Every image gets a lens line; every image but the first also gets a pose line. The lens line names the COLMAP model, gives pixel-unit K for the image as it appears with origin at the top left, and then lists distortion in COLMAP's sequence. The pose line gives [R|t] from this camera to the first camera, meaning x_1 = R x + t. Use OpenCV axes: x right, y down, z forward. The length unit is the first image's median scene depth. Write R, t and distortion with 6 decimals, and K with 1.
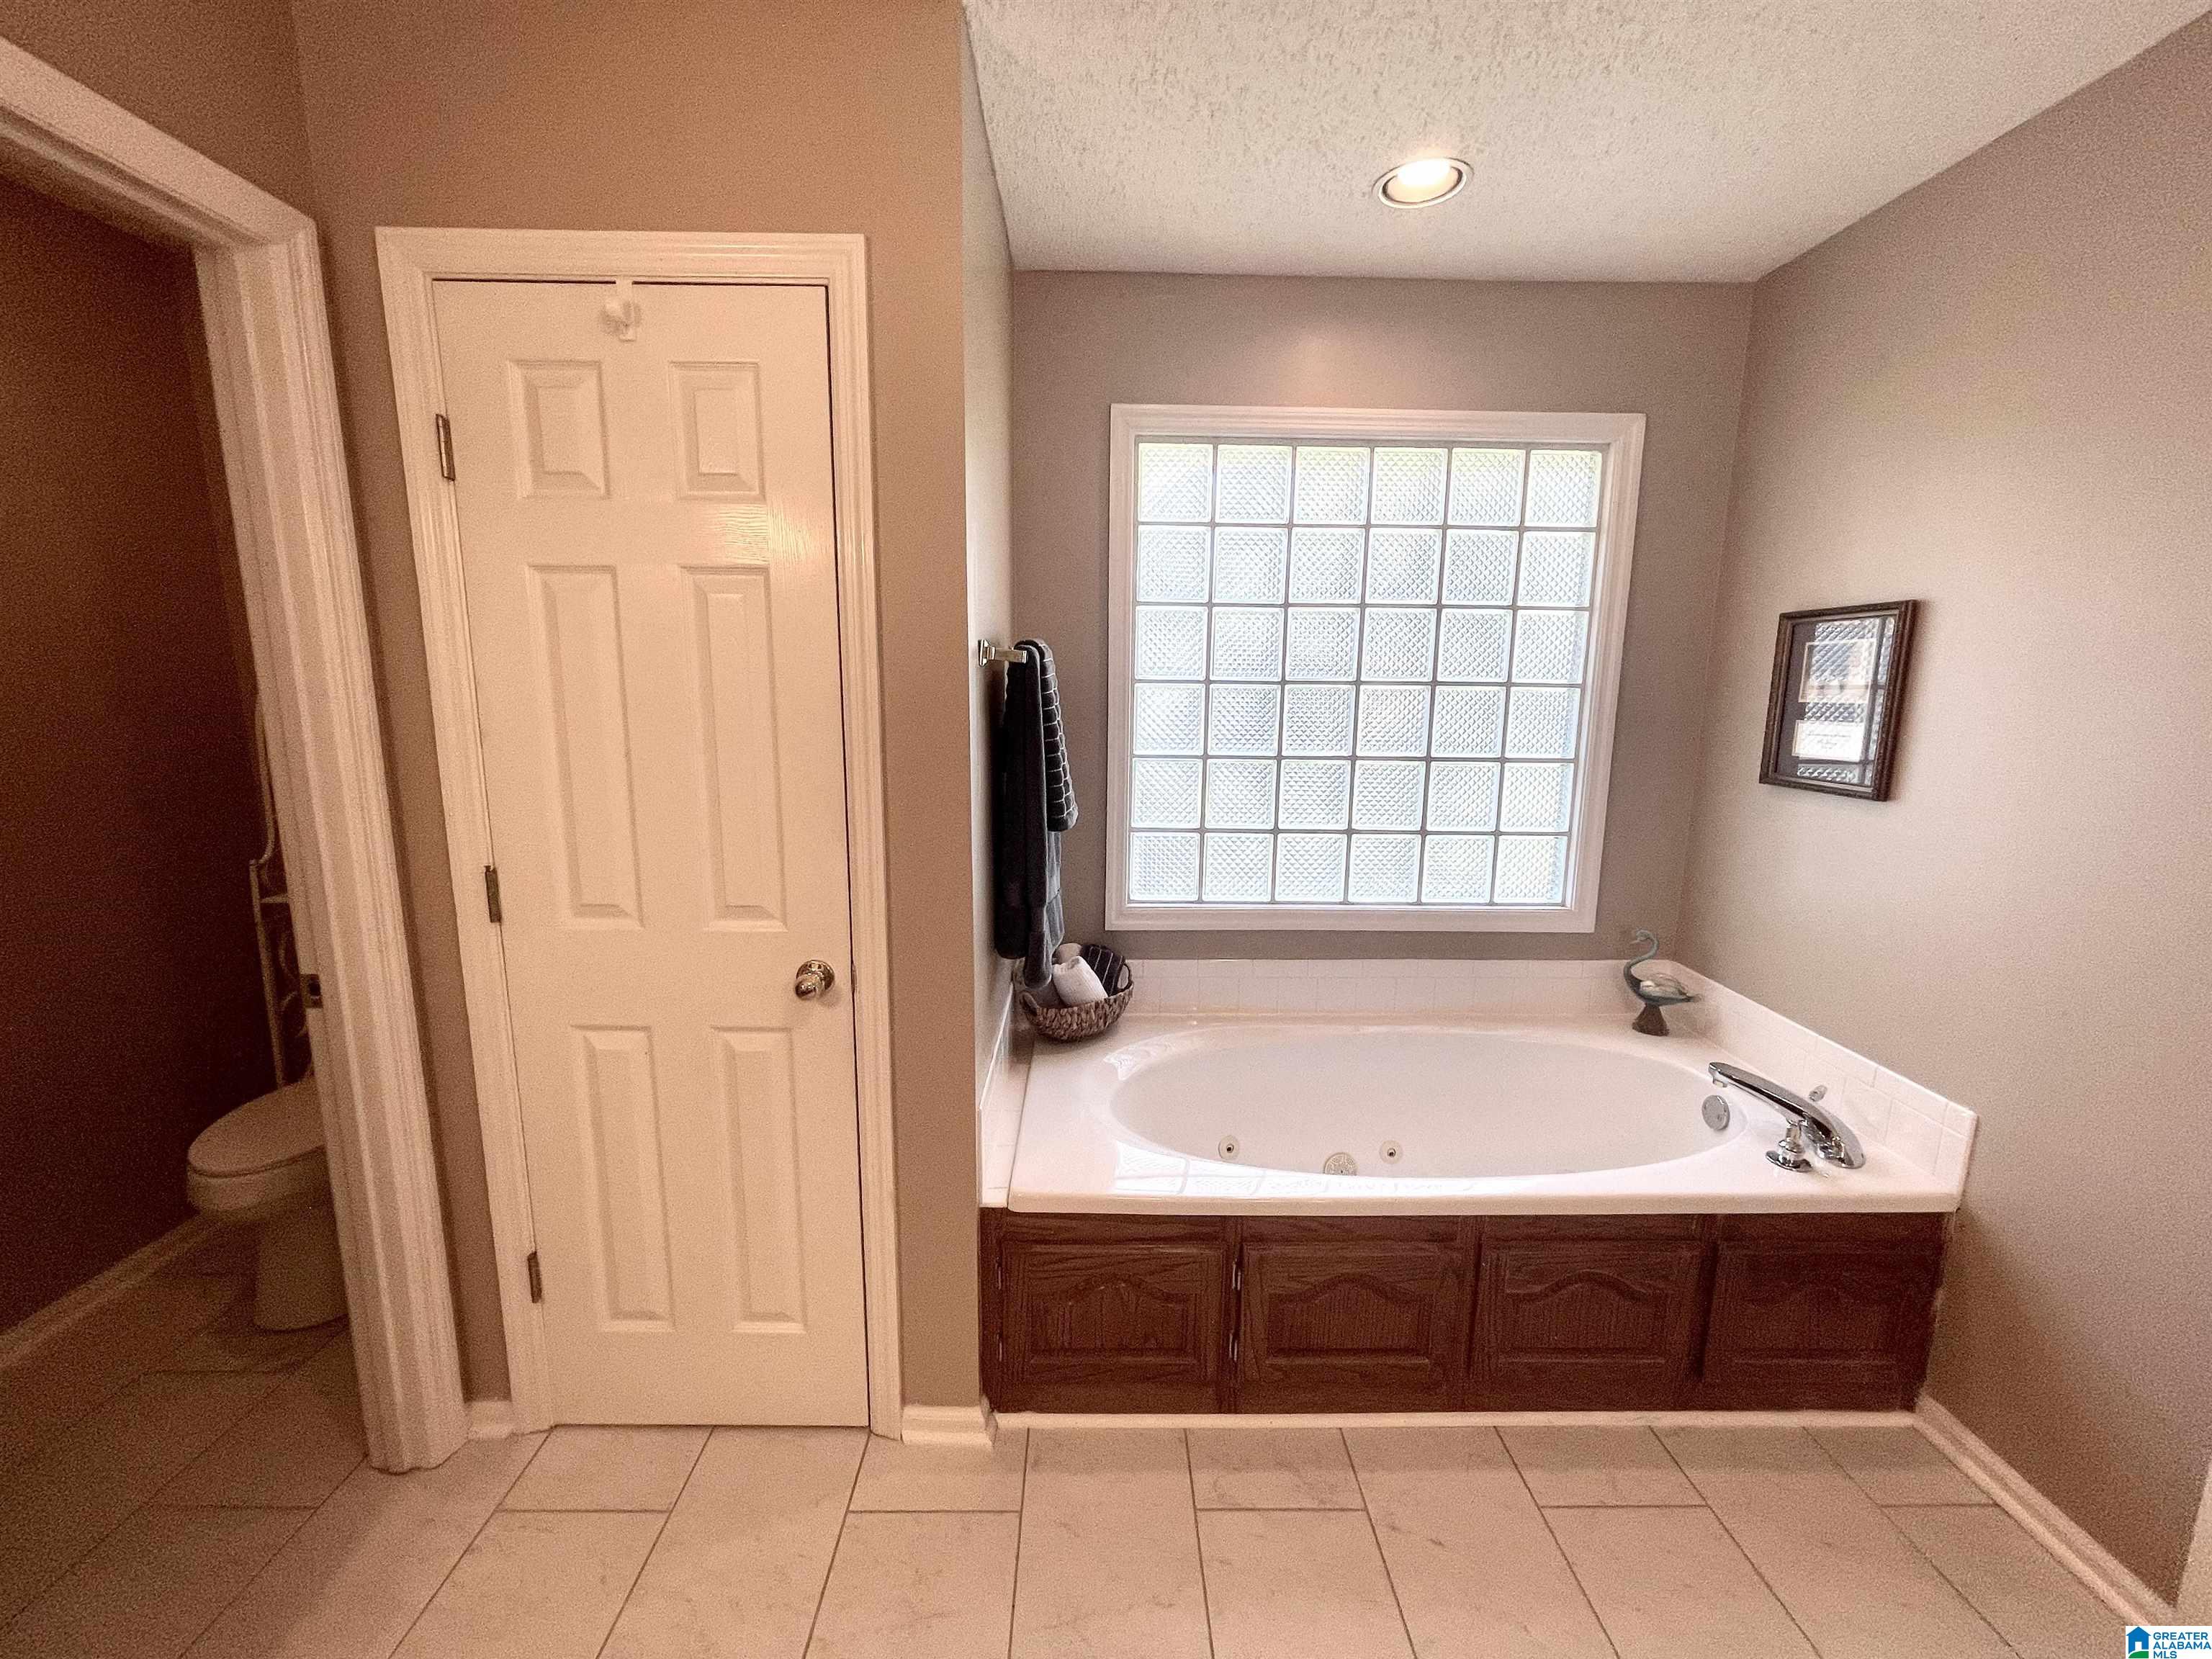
lens RADIAL K [[896.7, 0, 1099.7], [0, 896.7, 827.0], [0, 0, 1]] dist [-0.001630, 0.001334]
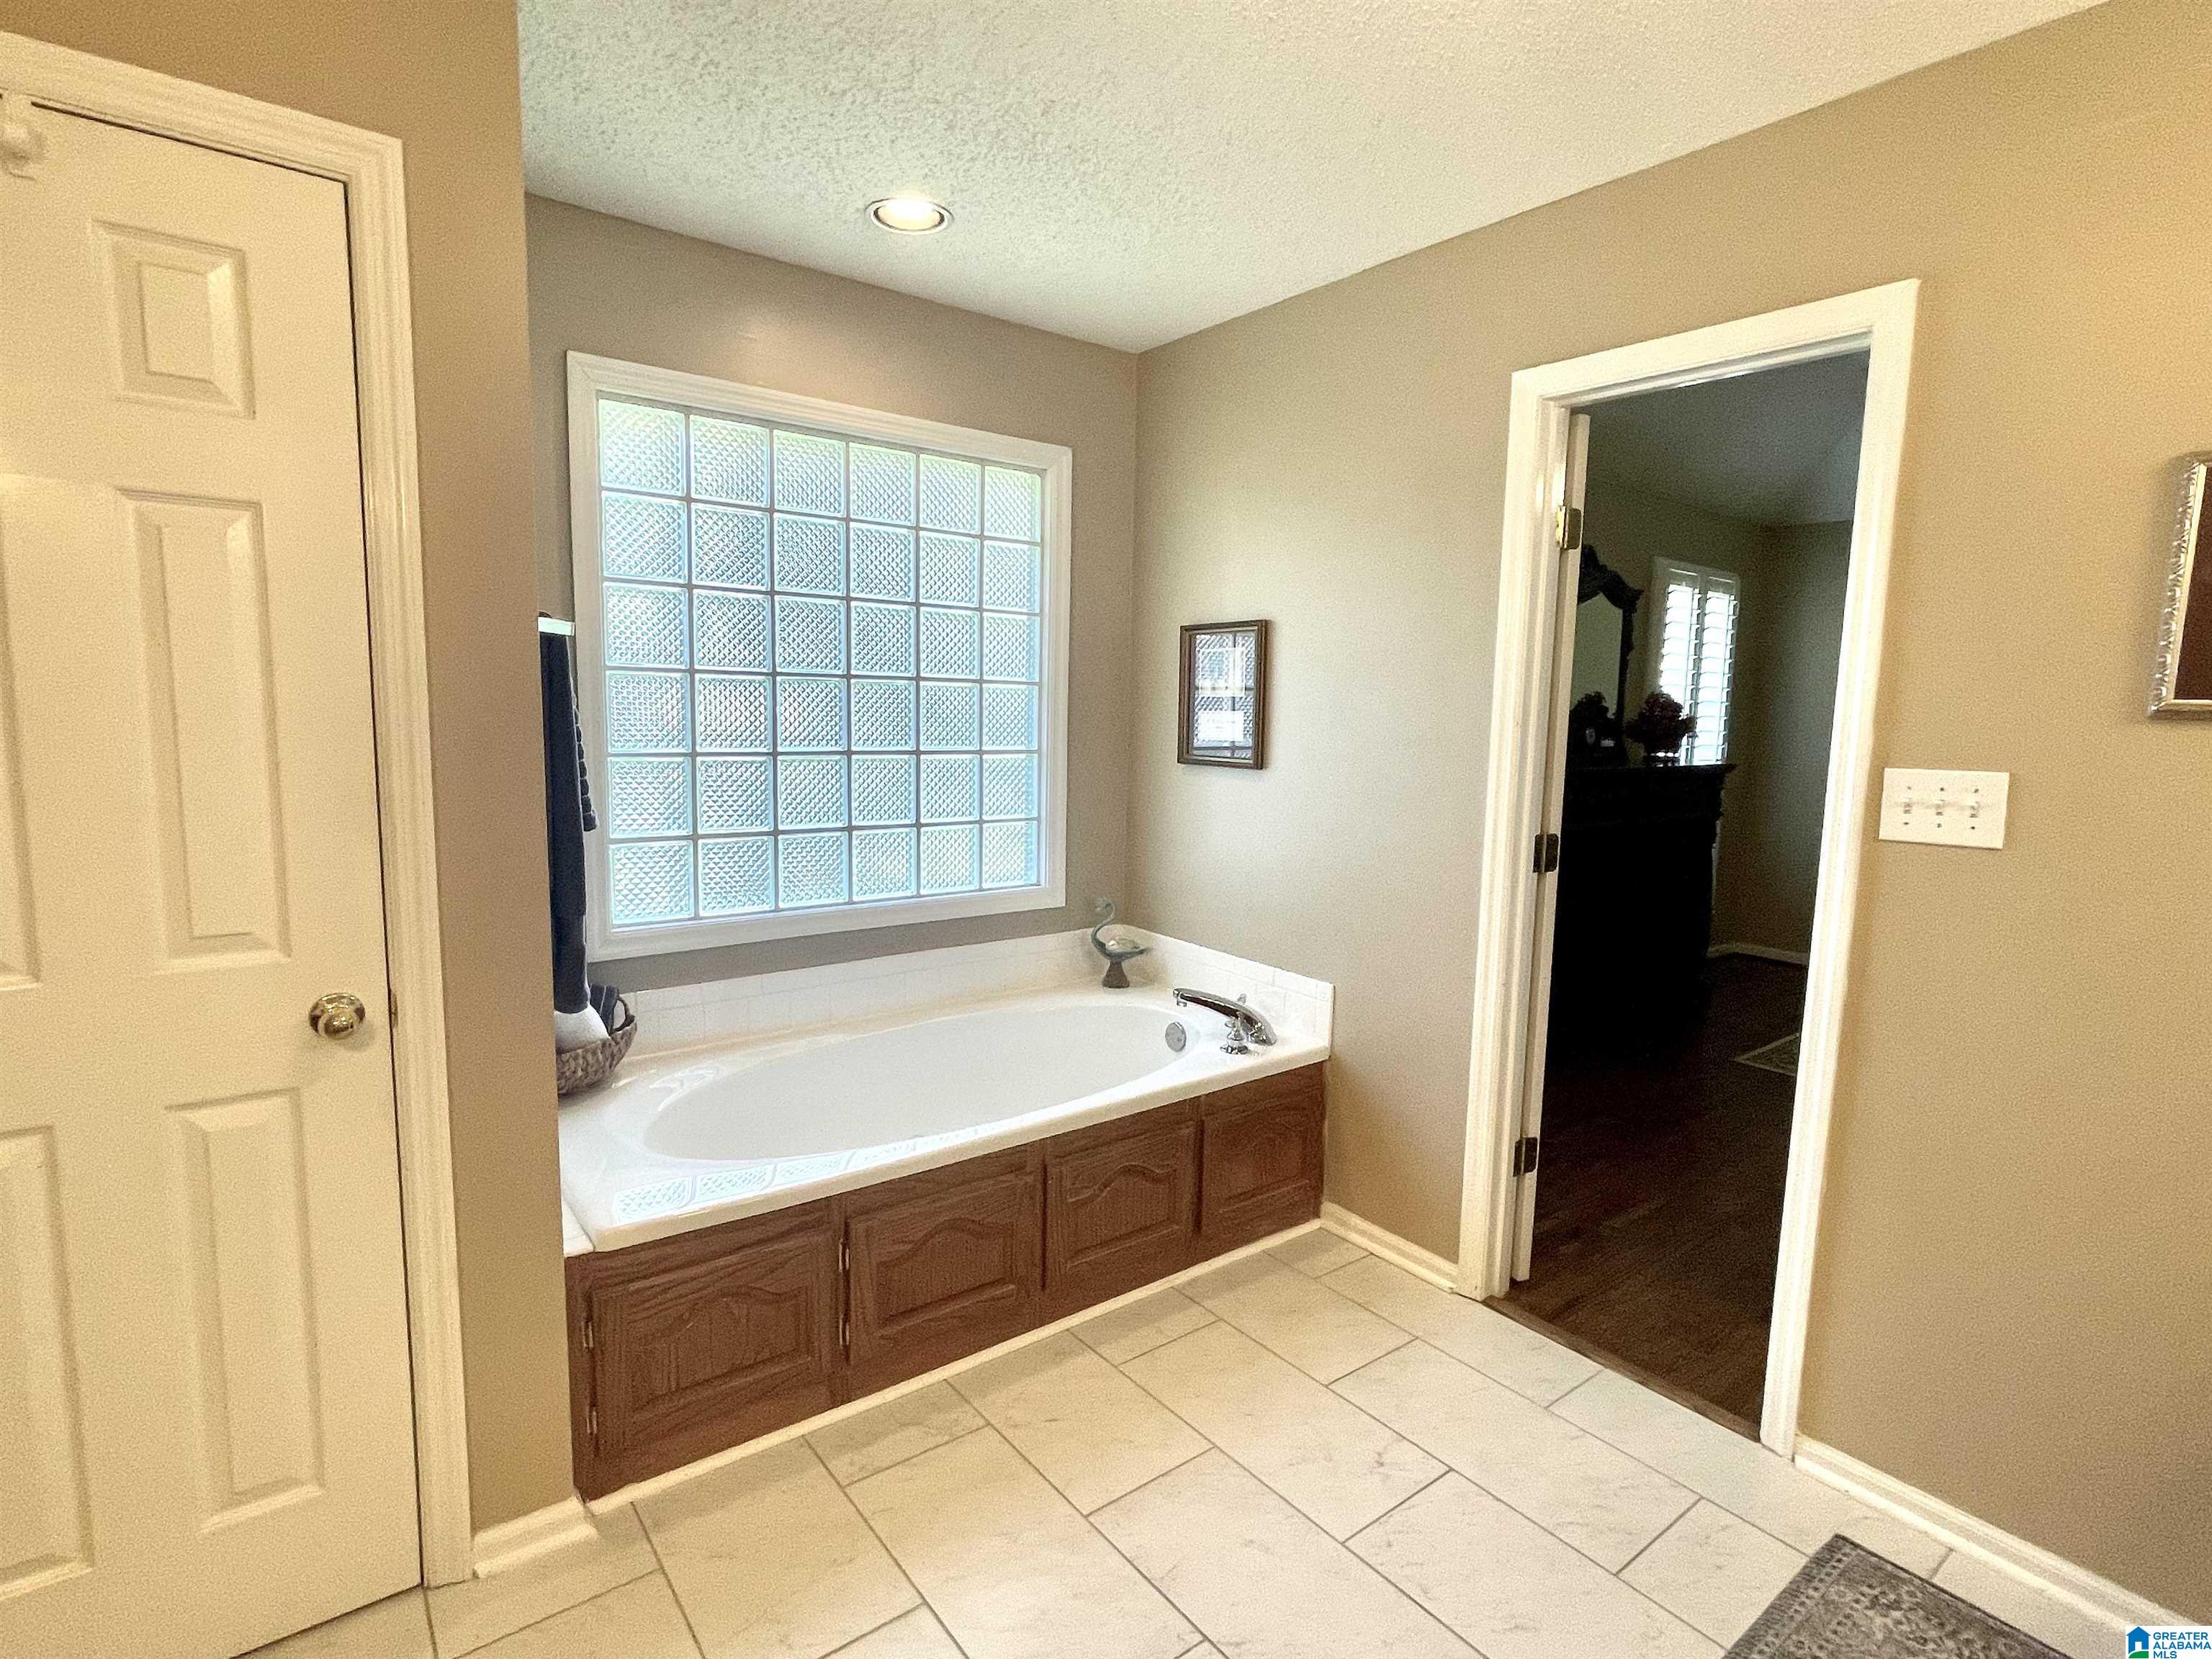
lens RADIAL K [[1102.0, 0, 1106.8], [0, 1102.0, 827.5], [0, 0, 1]] dist [0.011931, -0.001910]
pose [[0.802061, -0.061787, 0.594038, -0.304632], [0.087823, 0.996024, -0.014979, 0.067564], [-0.590750, 0.064184, 0.804298, -0.186335]]
